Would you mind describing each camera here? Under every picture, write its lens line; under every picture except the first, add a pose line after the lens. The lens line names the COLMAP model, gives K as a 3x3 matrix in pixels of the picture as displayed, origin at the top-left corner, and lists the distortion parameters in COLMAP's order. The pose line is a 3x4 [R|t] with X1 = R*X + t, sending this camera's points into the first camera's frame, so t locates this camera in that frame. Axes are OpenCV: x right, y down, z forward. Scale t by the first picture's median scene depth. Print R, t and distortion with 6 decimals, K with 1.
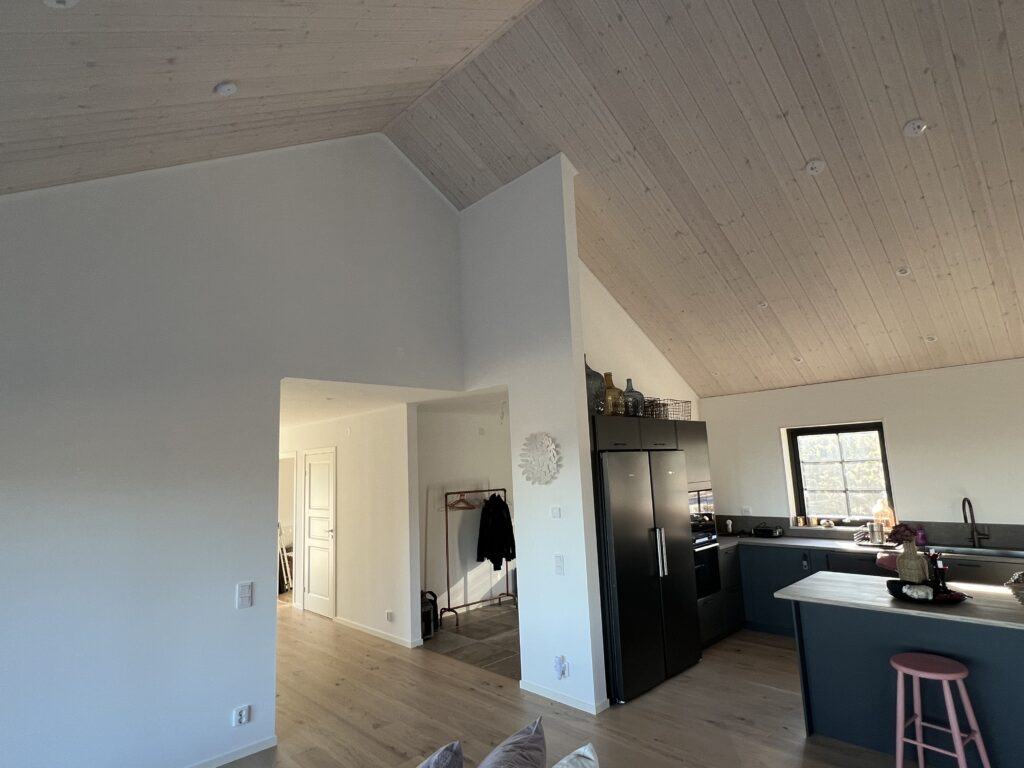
lens RADIAL K [[554.4, 0, 509.1], [0, 554.4, 384.8], [0, 0, 1]] dist [-0.002143, 0.000616]
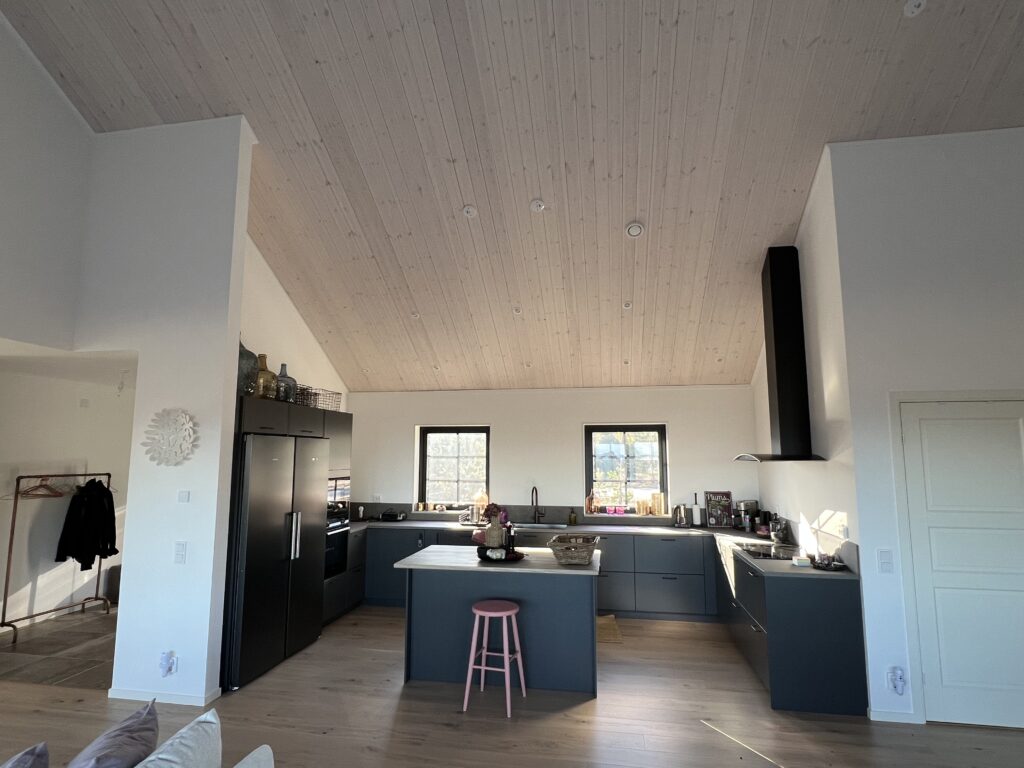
lens RADIAL K [[553.8, 0, 508.5], [0, 553.8, 386.3], [0, 0, 1]] dist [-0.000197, -0.000141]
pose [[0.808450, 0.115576, 0.577105, -0.026401], [-0.122109, 0.992132, -0.027635, 0.007364], [-0.575758, -0.048128, 0.816202, -0.043286]]
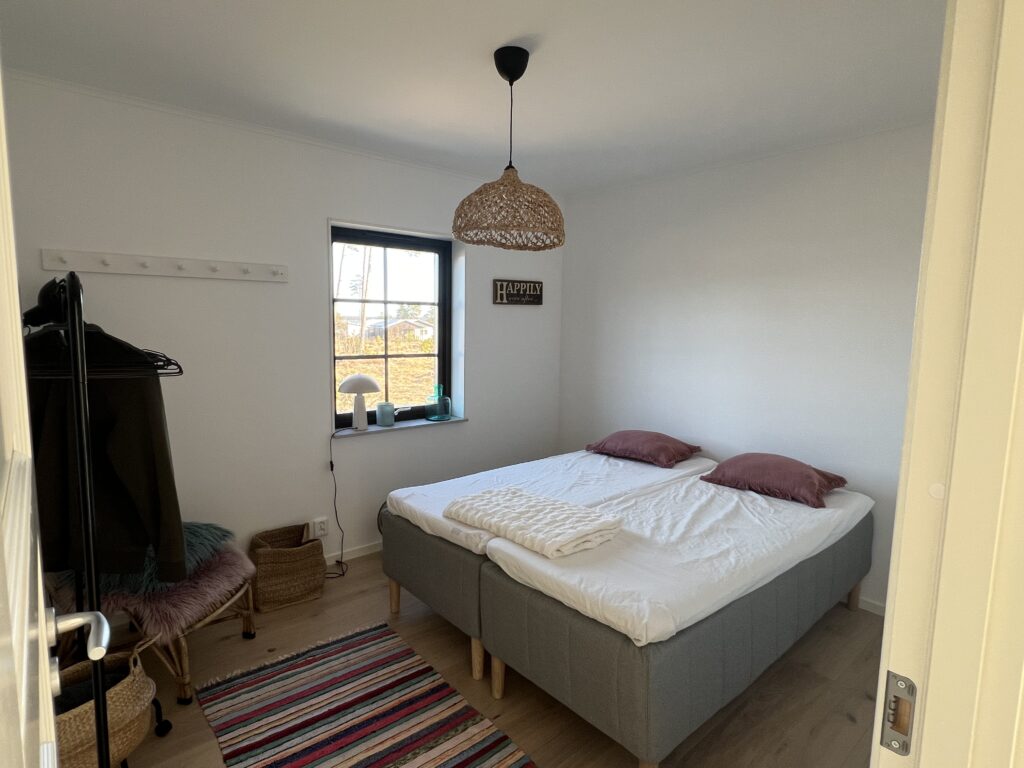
lens RADIAL K [[553.8, 0, 508.5], [0, 553.8, 386.3], [0, 0, 1]] dist [-0.000197, -0.000141]
pose [[0.062163, -0.066224, 0.995867, 0.084678], [-0.168898, 0.982707, 0.075891, 0.180832], [-0.983671, -0.172918, 0.049903, 0.965934]]
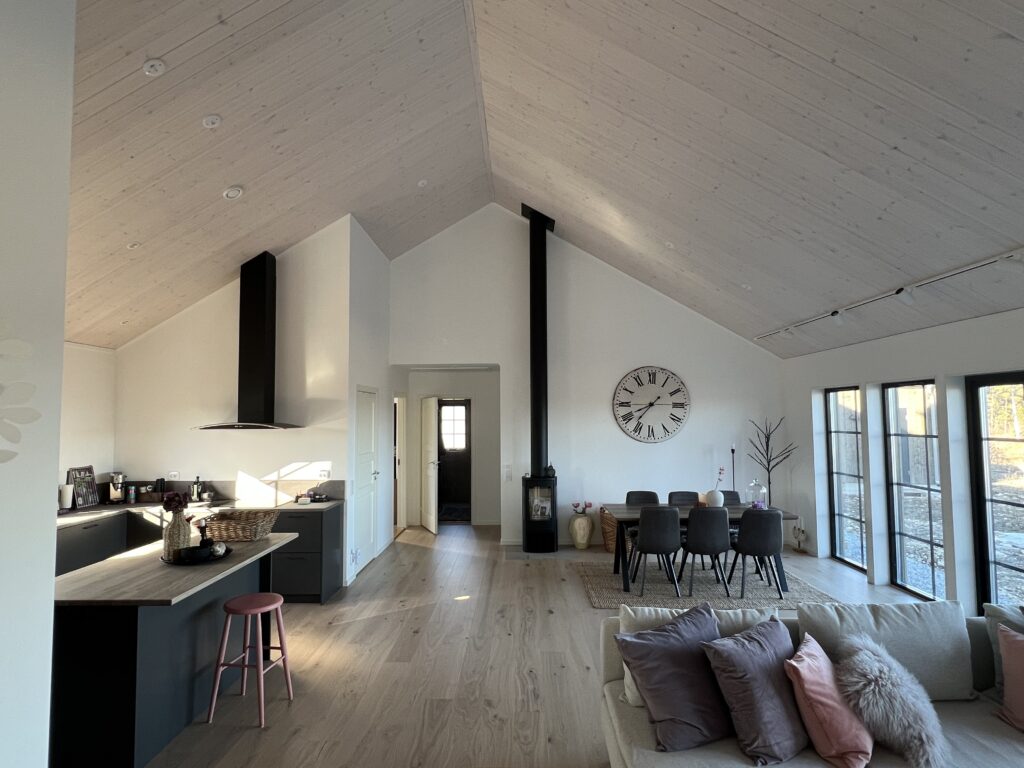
lens RADIAL K [[554.4, 0, 509.1], [0, 554.4, 384.8], [0, 0, 1]] dist [-0.002143, 0.000616]
pose [[-0.708063, 0.091475, 0.700199, -0.262776], [-0.064969, 0.978930, -0.193587, 0.143867], [-0.703154, -0.182563, -0.687201, 0.850609]]
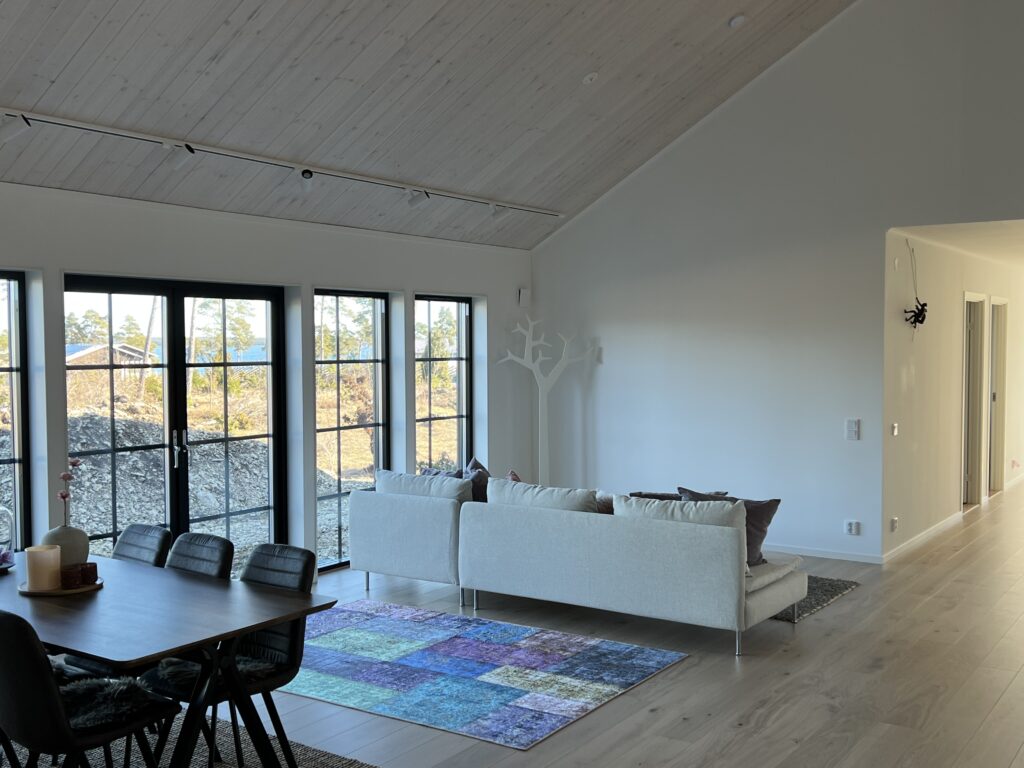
lens RADIAL K [[1085.3, 0, 510.3], [0, 1085.3, 401.8], [0, 0, 1]] dist [0.017118, 0.010293]
pose [[0.205710, 0.095464, -0.973946, 1.094172], [0.139431, 0.982218, 0.125724, -0.036877], [0.968629, -0.161661, 0.188741, -0.062201]]
